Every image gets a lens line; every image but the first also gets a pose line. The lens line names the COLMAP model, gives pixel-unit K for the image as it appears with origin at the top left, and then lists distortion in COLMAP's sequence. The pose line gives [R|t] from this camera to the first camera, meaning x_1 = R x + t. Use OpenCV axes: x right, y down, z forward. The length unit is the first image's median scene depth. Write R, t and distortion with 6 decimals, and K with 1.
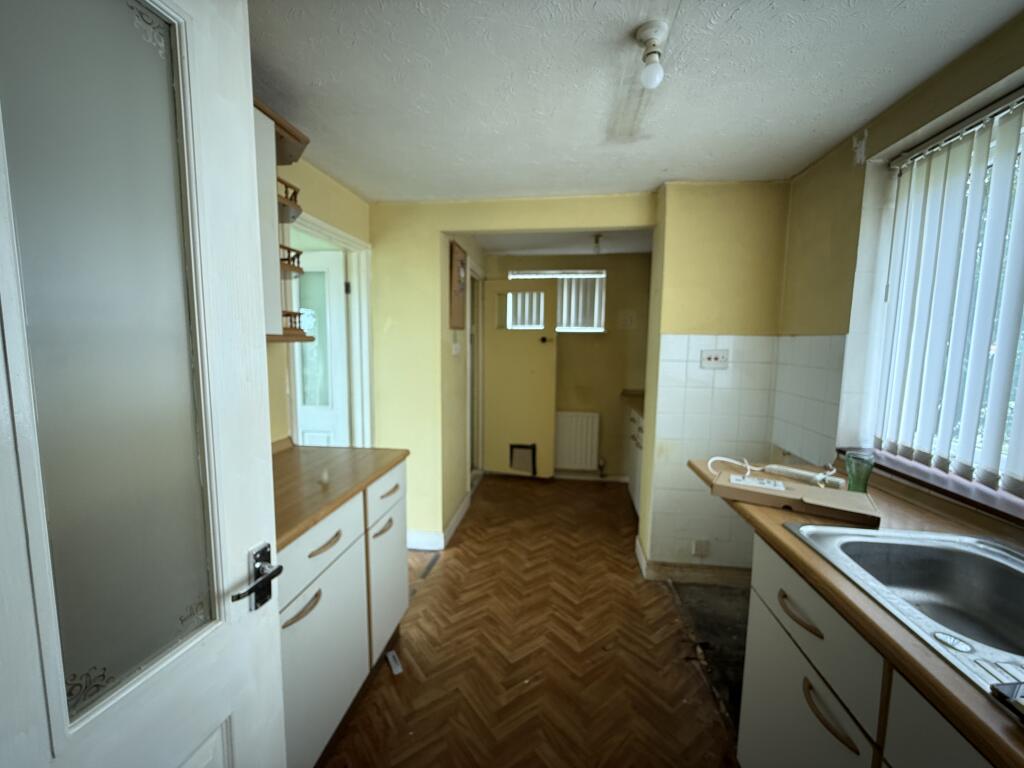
lens RADIAL K [[406.8, 0, 511.7], [0, 406.8, 384.3], [0, 0, 1]] dist [0.000291, 0.000432]
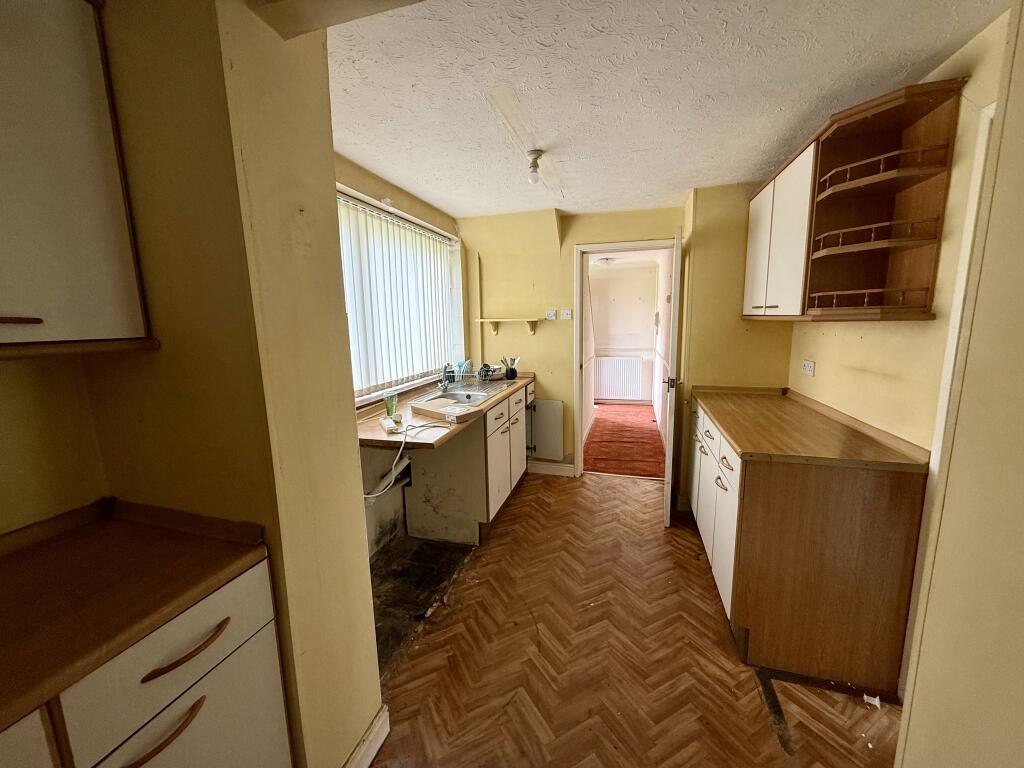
lens RADIAL K [[406.8, 0, 510.8], [0, 406.8, 383.2], [0, 0, 1]] dist [0.000291, 0.000432]
pose [[-0.987795, -0.017832, 0.154737, 0.084937], [0.023159, 0.965570, 0.259111, -0.195696], [-0.154030, 0.259532, -0.953372, 1.708737]]
